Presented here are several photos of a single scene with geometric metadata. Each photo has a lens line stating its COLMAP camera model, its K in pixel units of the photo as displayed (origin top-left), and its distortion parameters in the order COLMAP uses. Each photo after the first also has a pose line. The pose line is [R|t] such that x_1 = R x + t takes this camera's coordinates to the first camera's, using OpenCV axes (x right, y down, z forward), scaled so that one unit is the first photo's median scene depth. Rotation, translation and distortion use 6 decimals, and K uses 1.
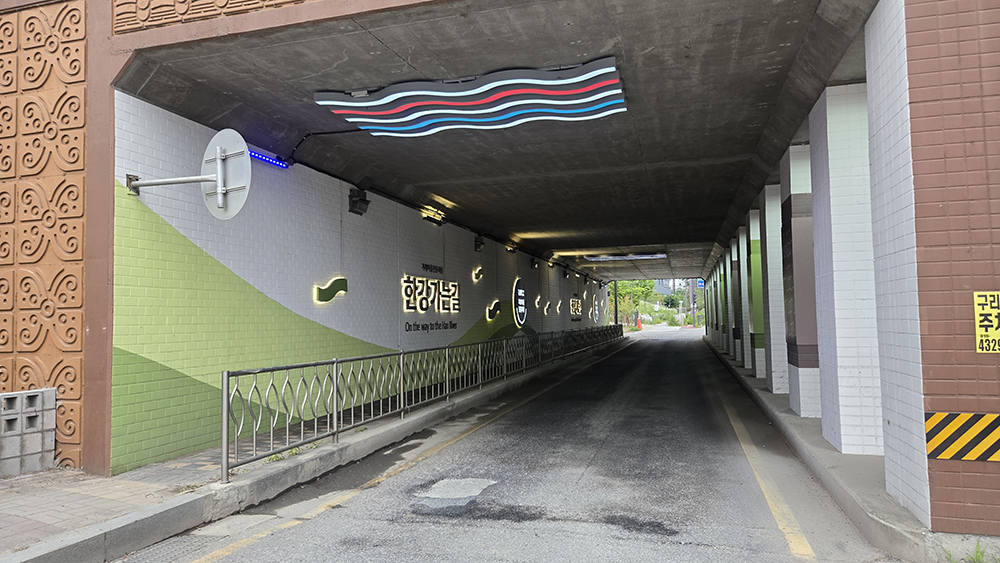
lens RADIAL K [[654.3, 0, 500.0], [0, 654.3, 281.5], [0, 0, 1]] dist [0.047543, -0.001739]
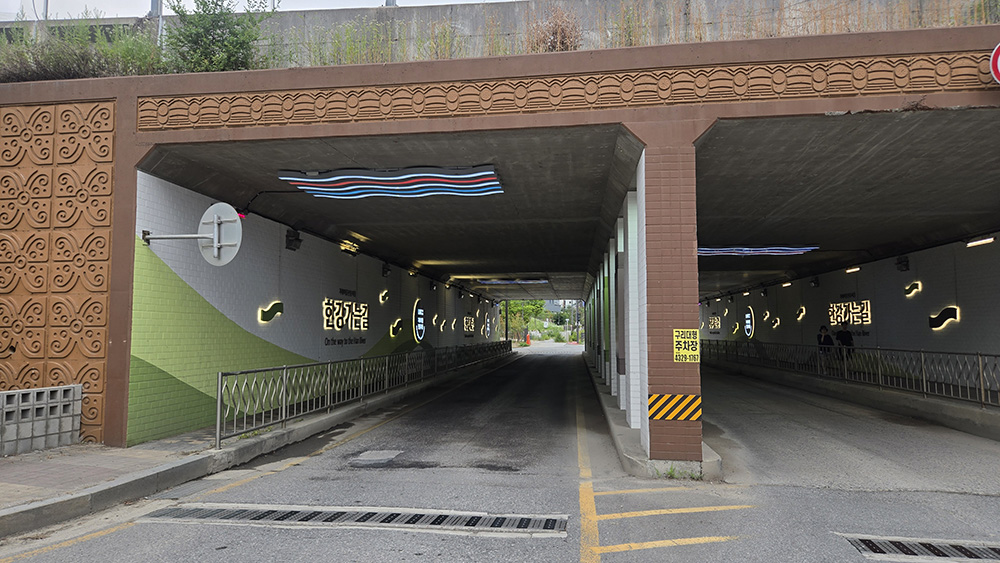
lens RADIAL K [[654.3, 0, 500.0], [0, 654.3, 281.5], [0, 0, 1]] dist [0.047543, -0.001739]
pose [[0.987133, 0.029029, 0.157245, -0.034551], [-0.025561, 0.999384, -0.024034, -0.035196], [-0.157846, 0.019705, 0.987267, -0.423505]]
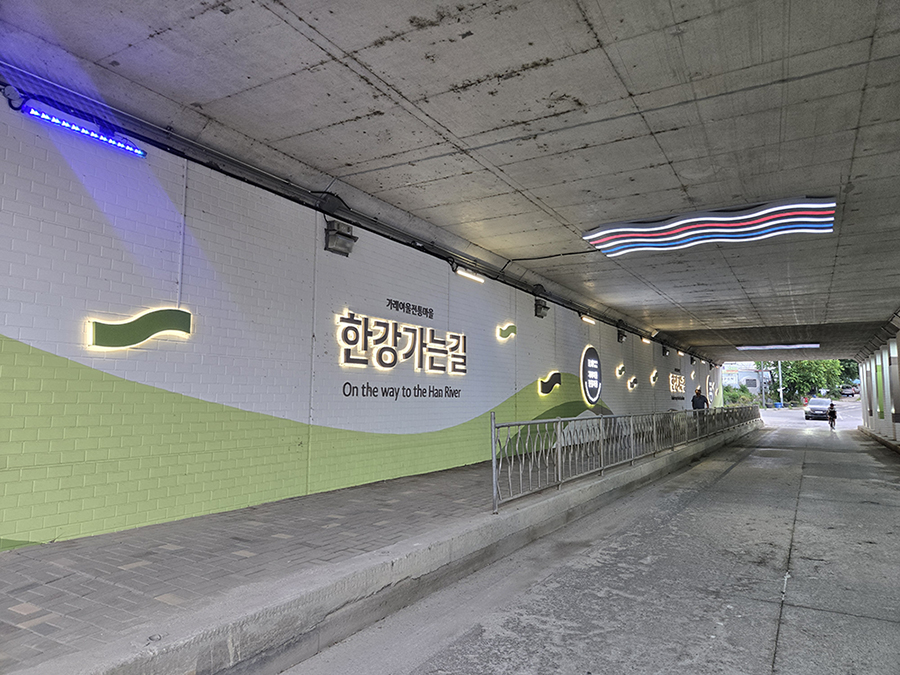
lens RADIAL K [[611.0, 0, 450.0], [0, 611.0, 337.5], [0, 0, 1]] dist [0.057804, 0.000012]
pose [[0.965732, -0.050630, -0.254555, 0.191117], [0.033770, 0.996963, -0.070173, 0.110408], [0.257335, 0.059172, 0.964509, 0.773872]]
